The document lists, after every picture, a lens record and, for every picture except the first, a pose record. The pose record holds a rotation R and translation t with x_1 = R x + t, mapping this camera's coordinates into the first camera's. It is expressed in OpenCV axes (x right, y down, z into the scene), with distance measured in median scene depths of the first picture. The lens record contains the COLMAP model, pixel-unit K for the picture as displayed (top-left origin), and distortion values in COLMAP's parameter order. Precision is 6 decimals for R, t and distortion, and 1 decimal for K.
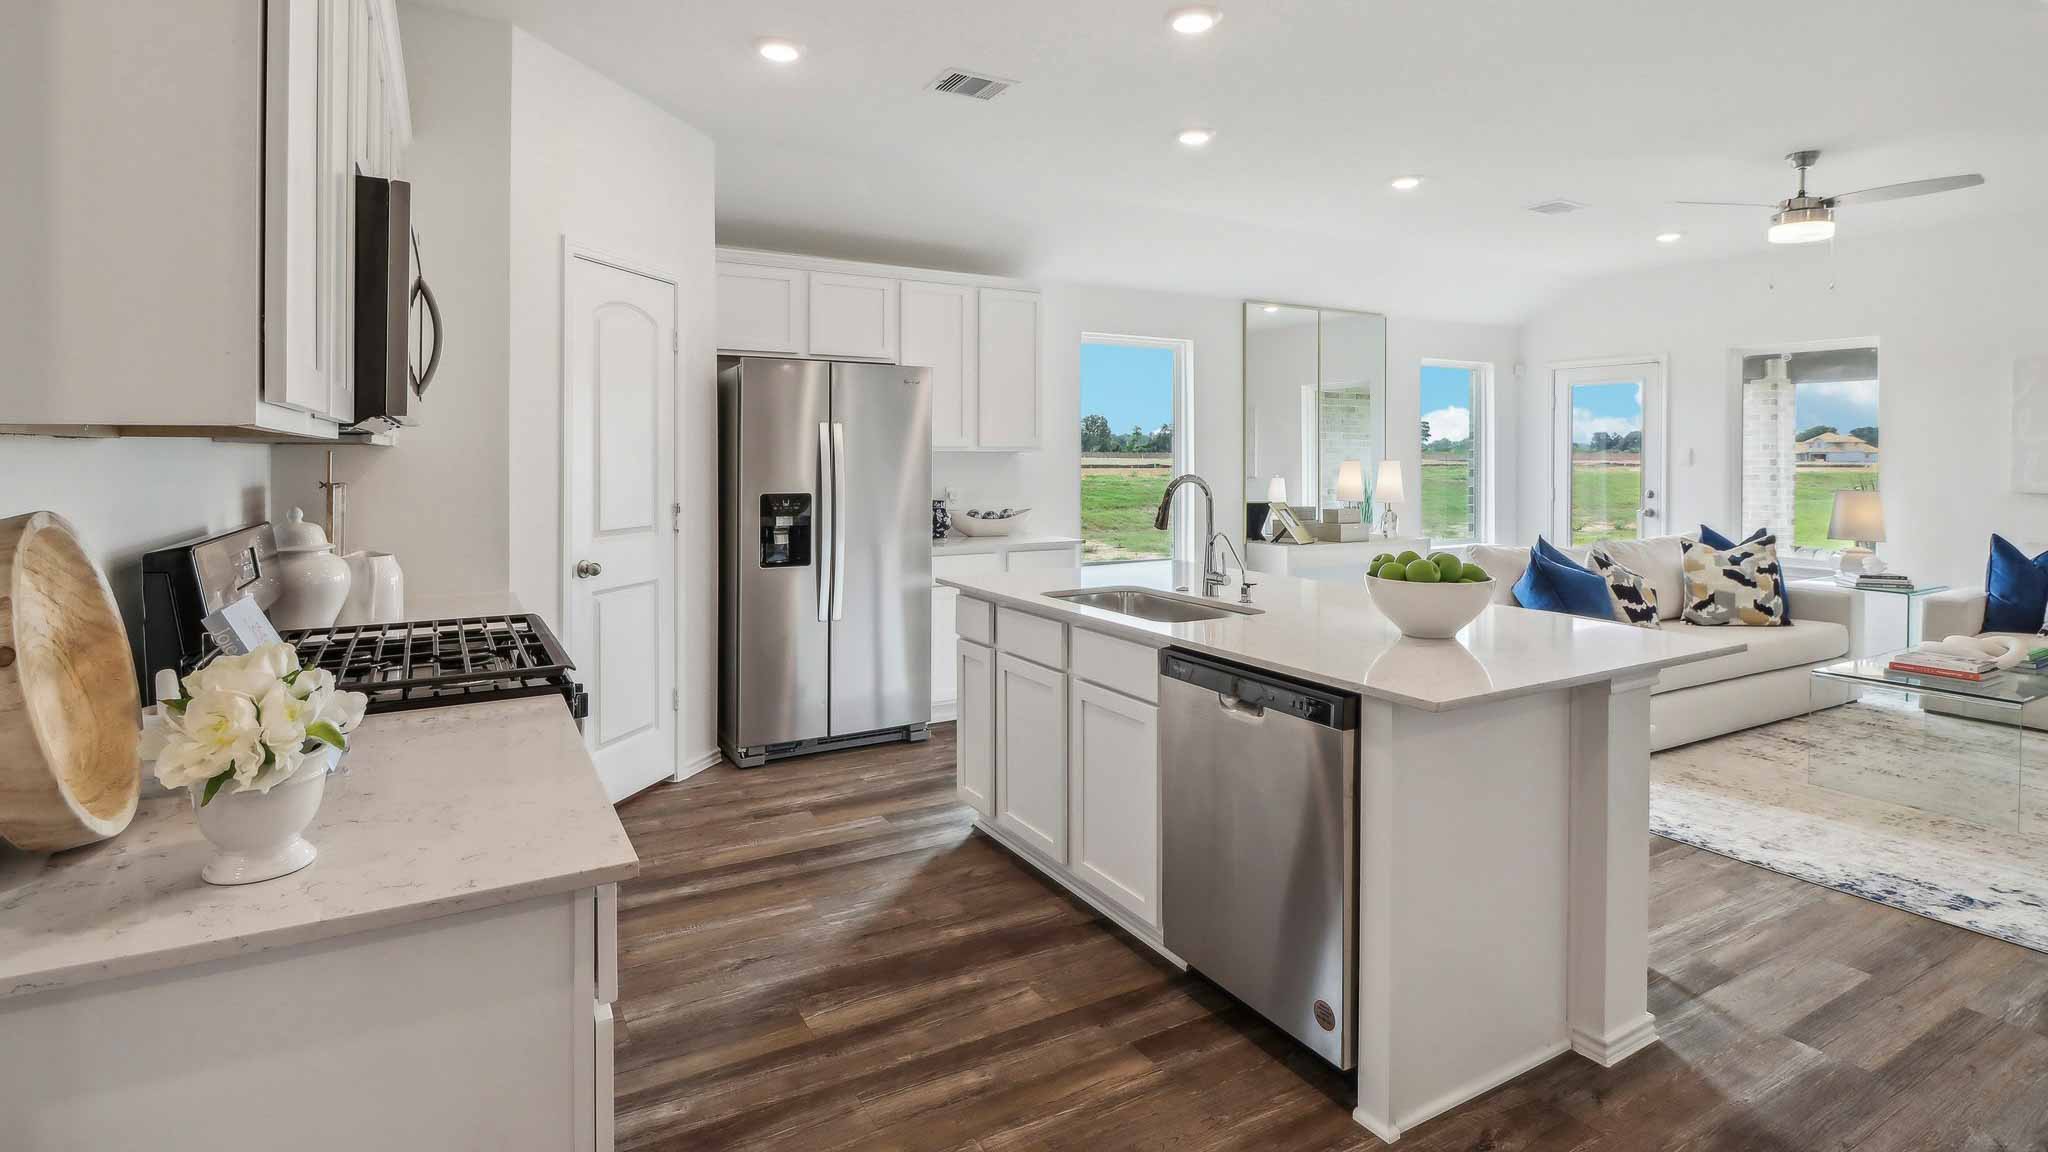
lens RADIAL K [[997.9, 0, 1021.8], [0, 997.9, 471.3], [0, 0, 1]] dist [-0.004381, -0.010512]
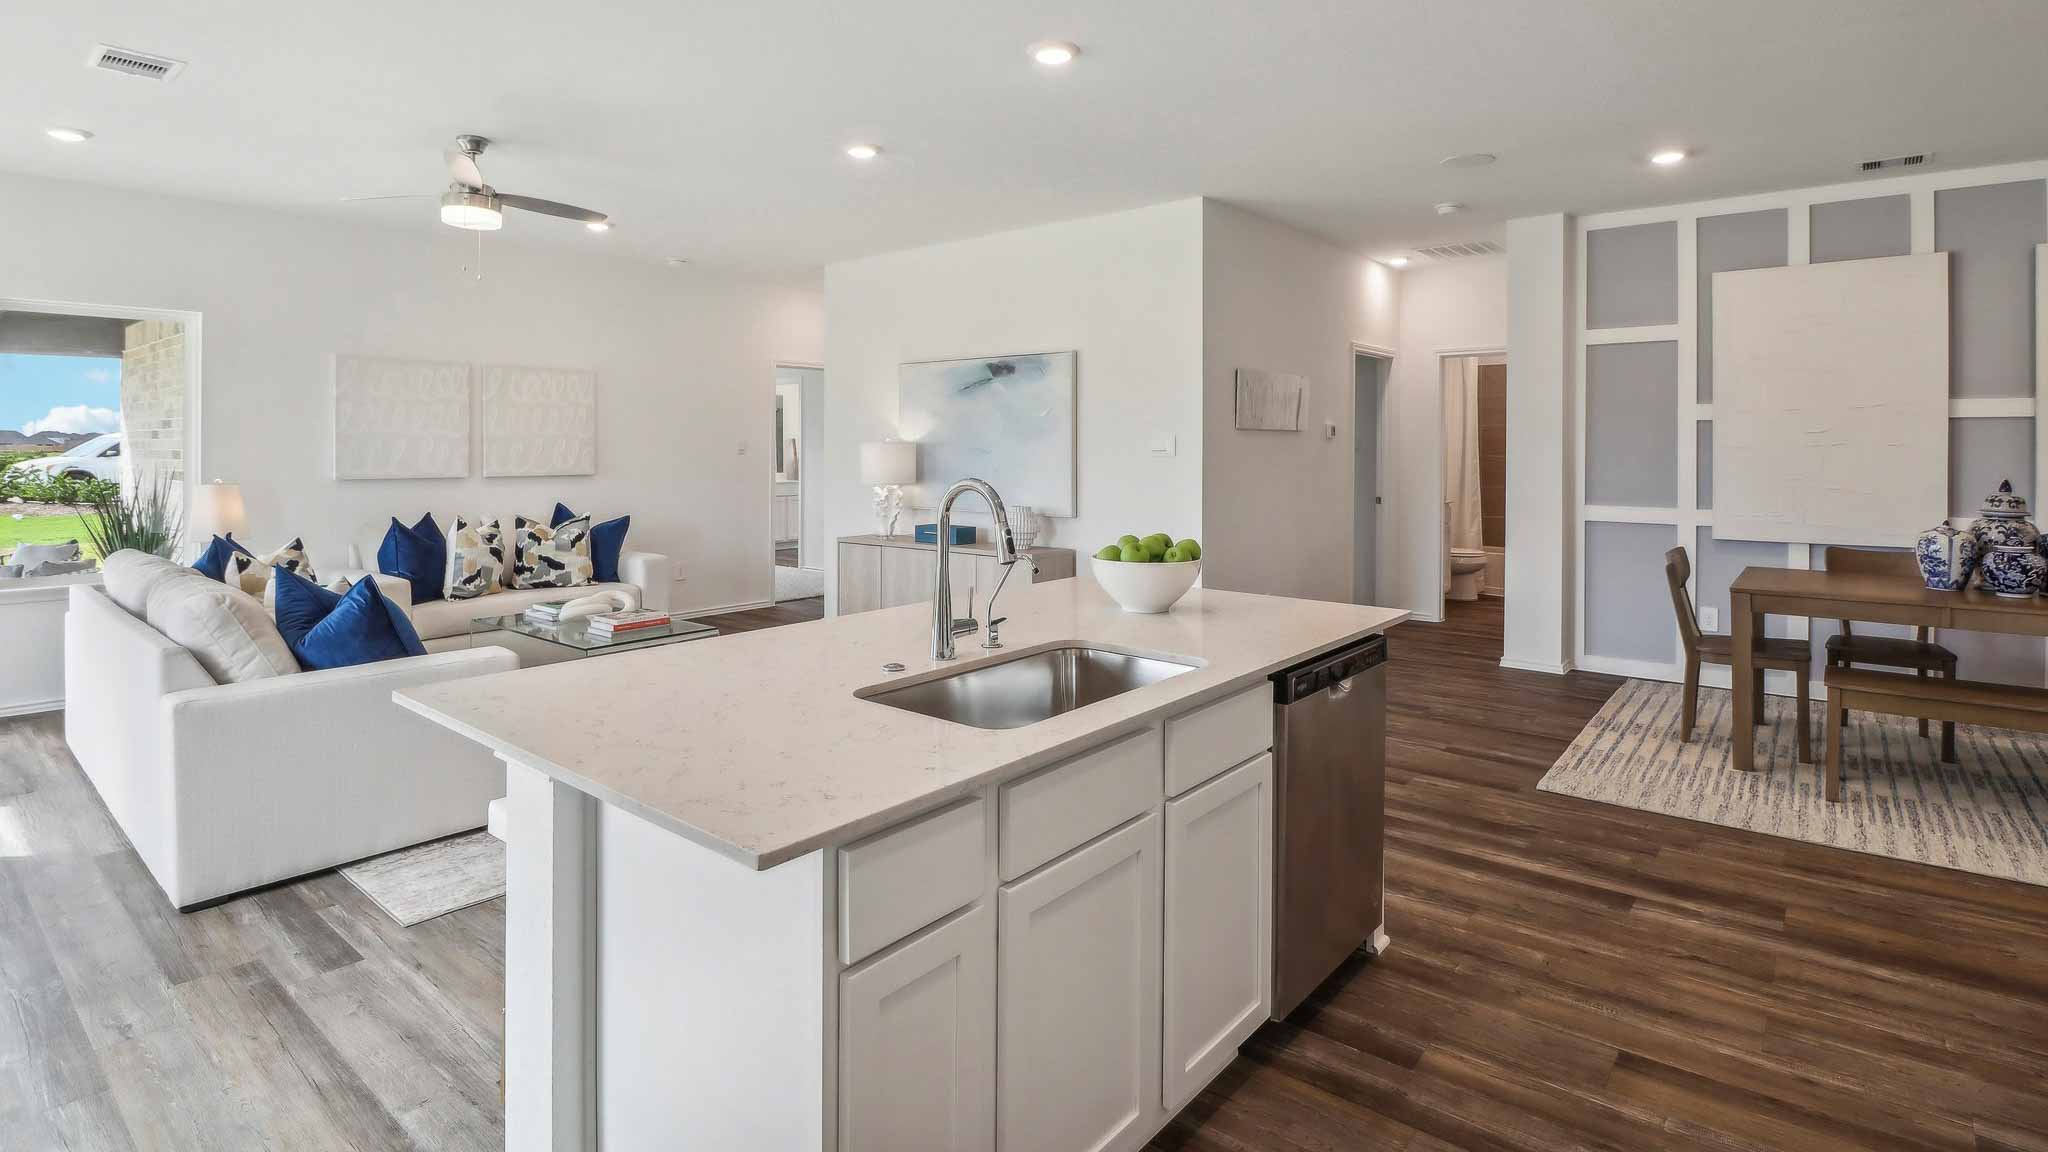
lens RADIAL K [[995.8, 0, 1022.9], [0, 995.8, 443.7], [0, 0, 1]] dist [-0.002373, -0.011117]
pose [[-0.346934, 0.000239, 0.937890, -0.304097], [0.013665, 0.999895, 0.004800, -0.014330], [-0.937790, 0.014482, -0.346901, 0.782715]]
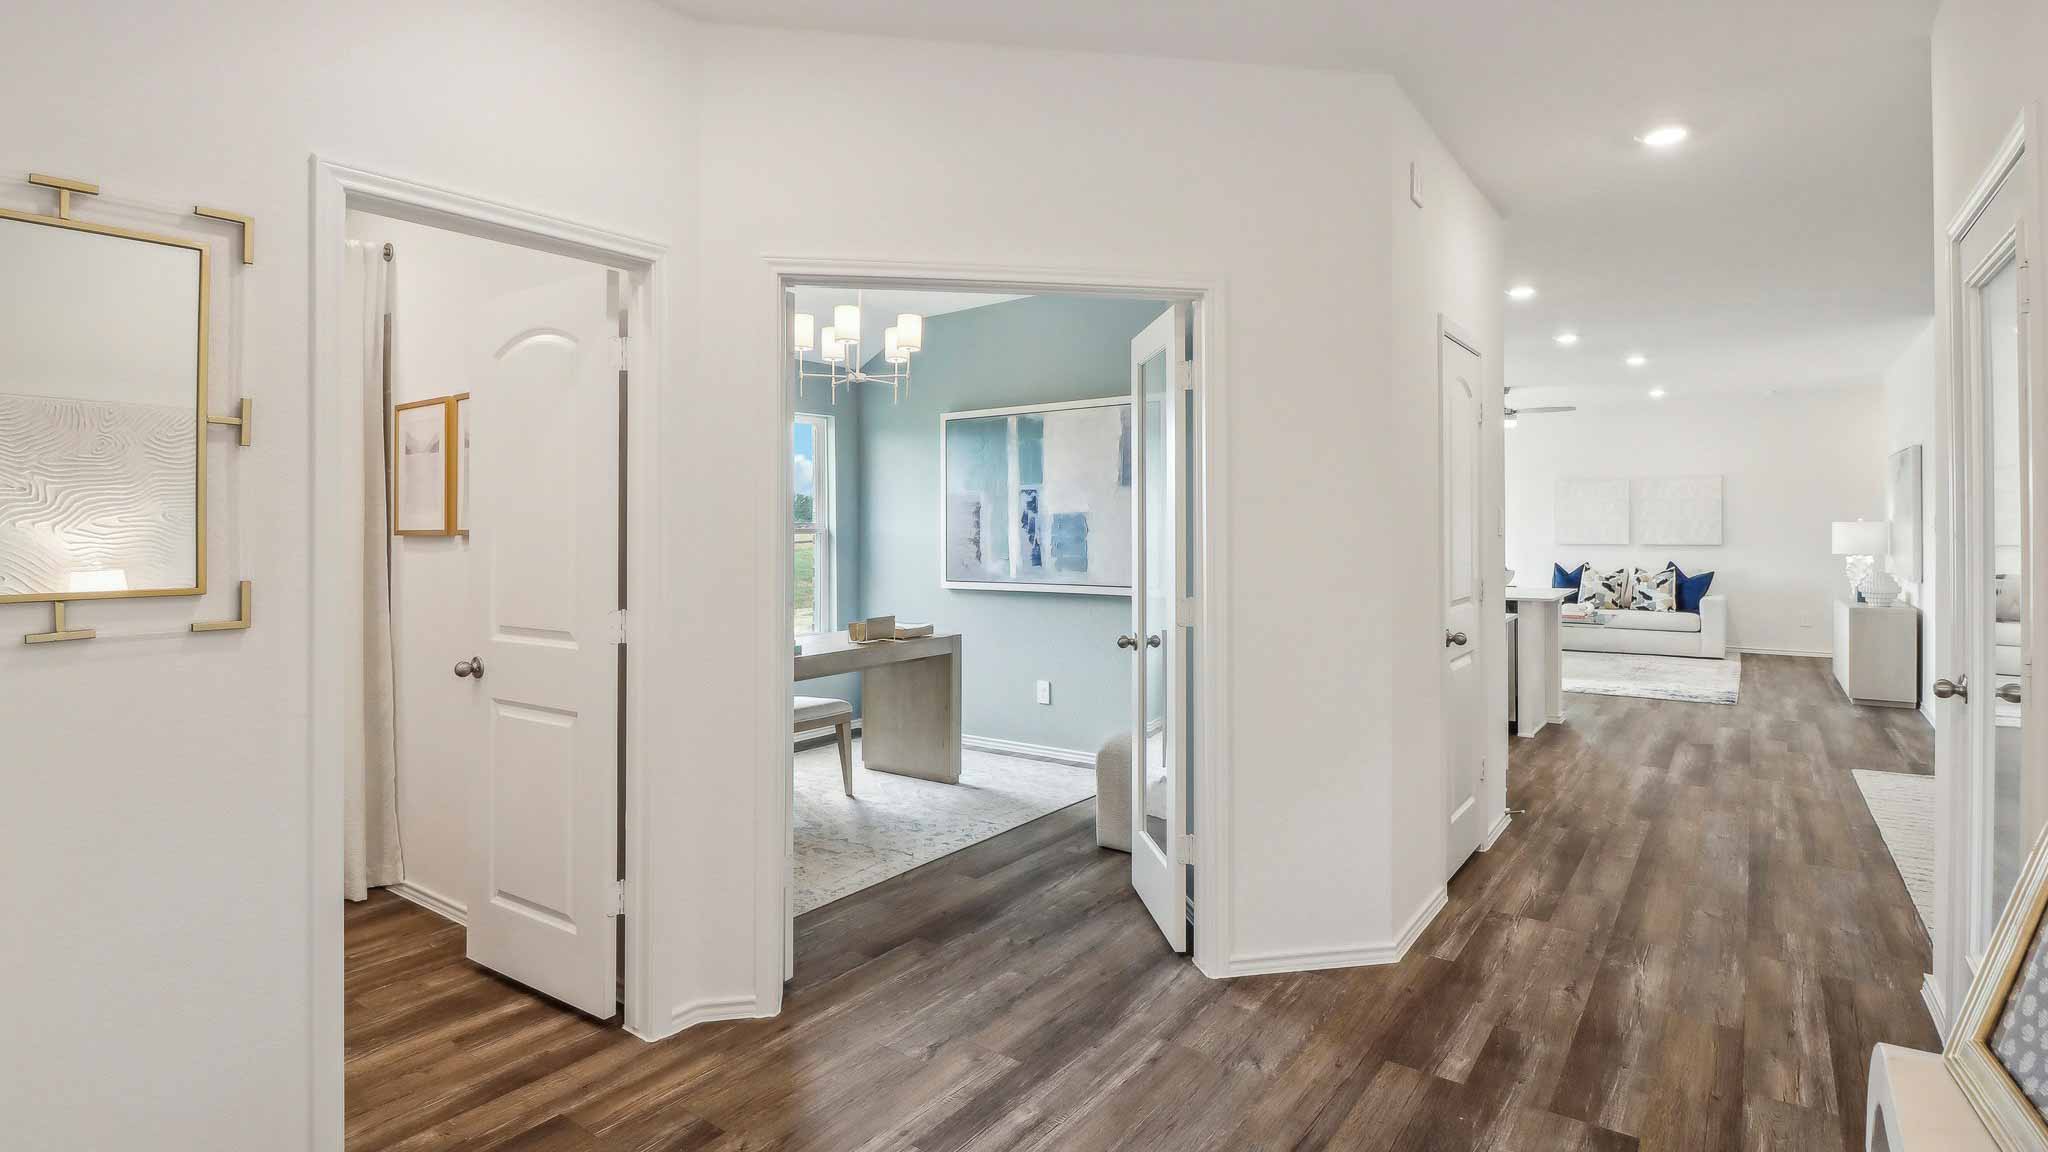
lens RADIAL K [[1002.4, 0, 1026.7], [0, 1002.4, 519.2], [0, 0, 1]] dist [-0.005156, -0.000971]
pose [[0.911507, -0.000030, 0.411284, -1.005115], [0.009763, 0.999720, -0.021565, 0.006228], [-0.411168, 0.023672, 0.911252, -0.534831]]
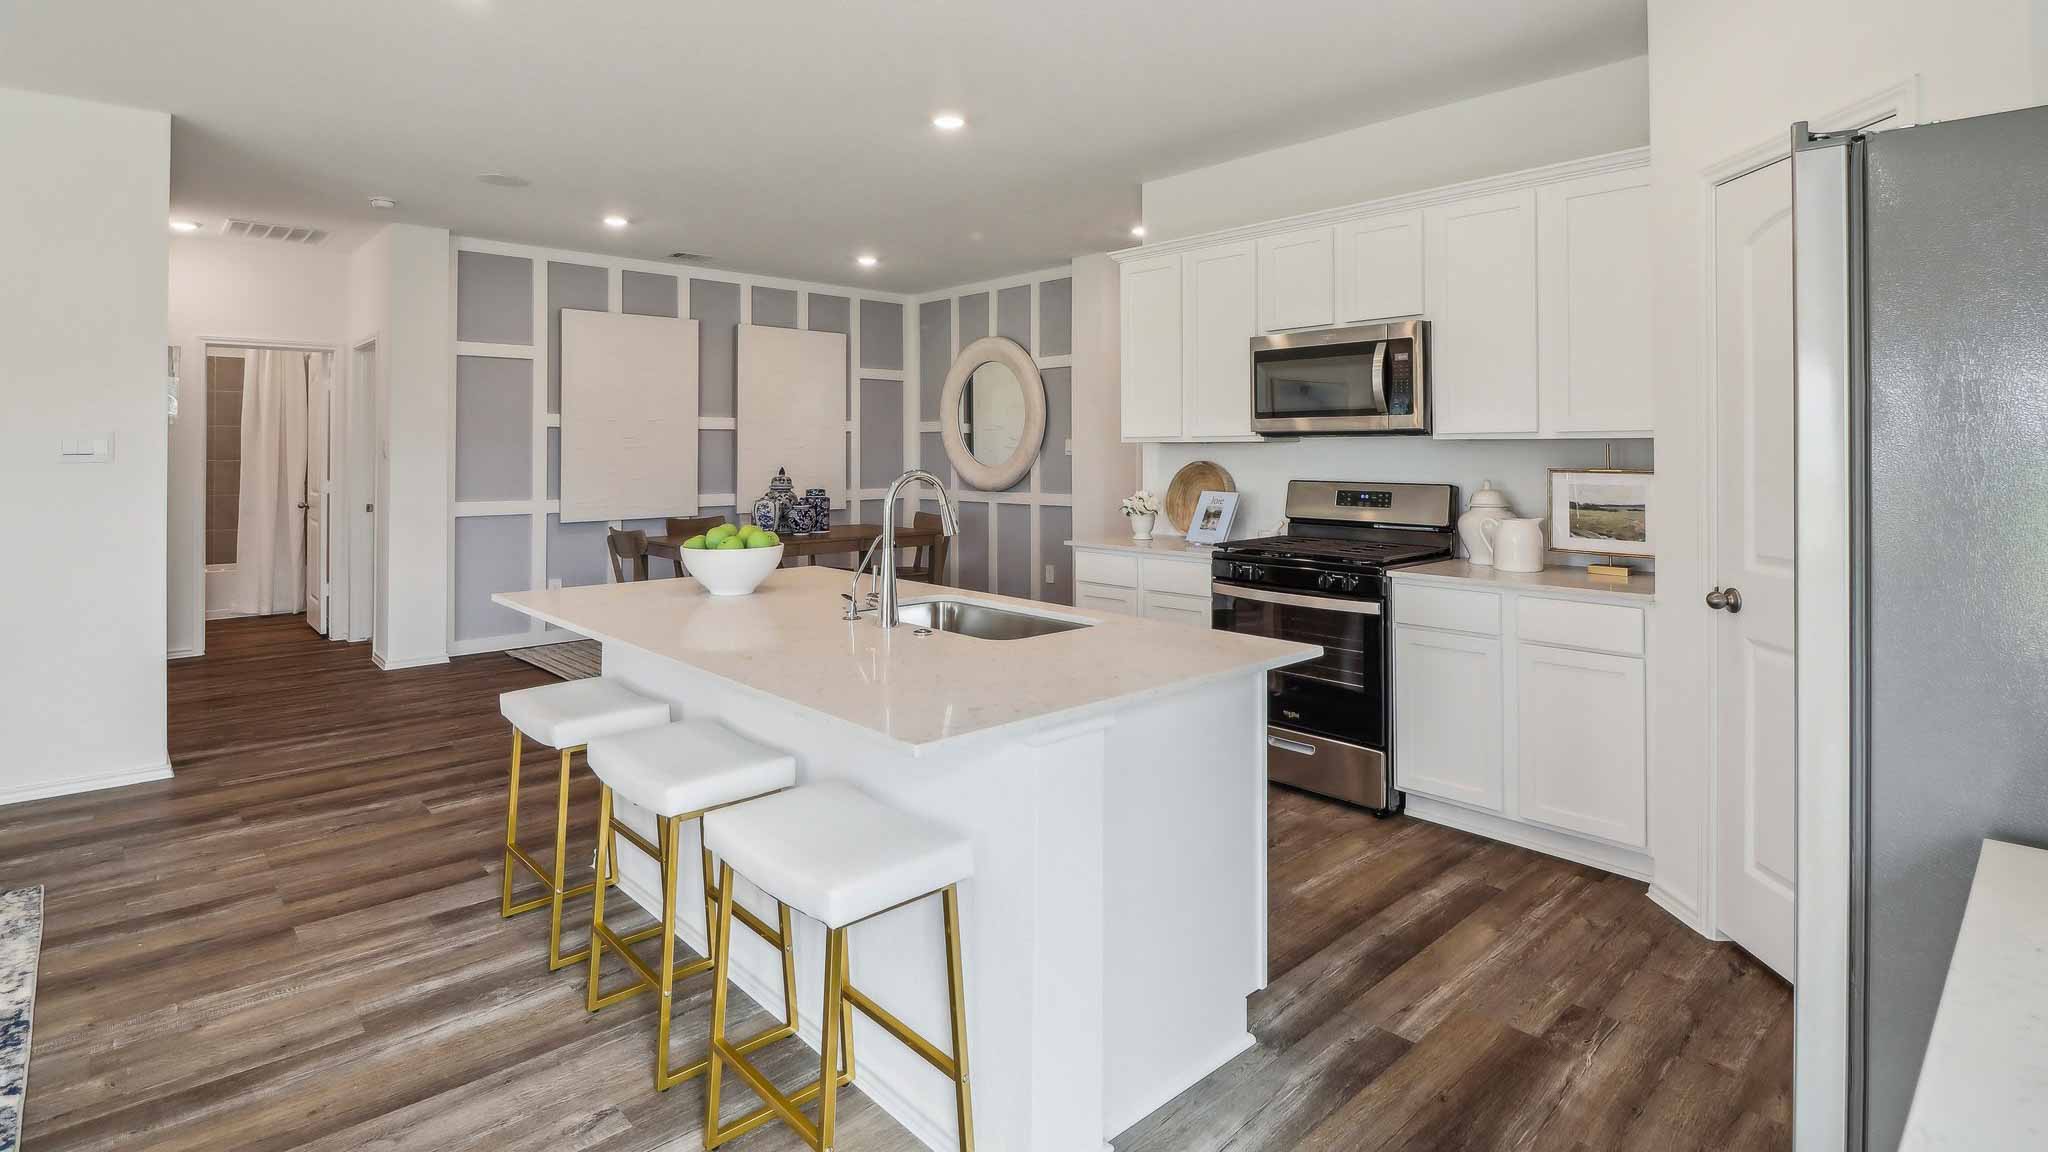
lens RADIAL K [[1006.2, 0, 1014.2], [0, 1006.2, 439.9], [0, 0, 1]] dist [-0.003877, -0.010878]
pose [[-0.976914, -0.001932, -0.213624, 0.173395], [-0.003166, 0.999980, 0.005433, -0.016330], [0.213610, 0.005984, -0.976901, 1.184640]]
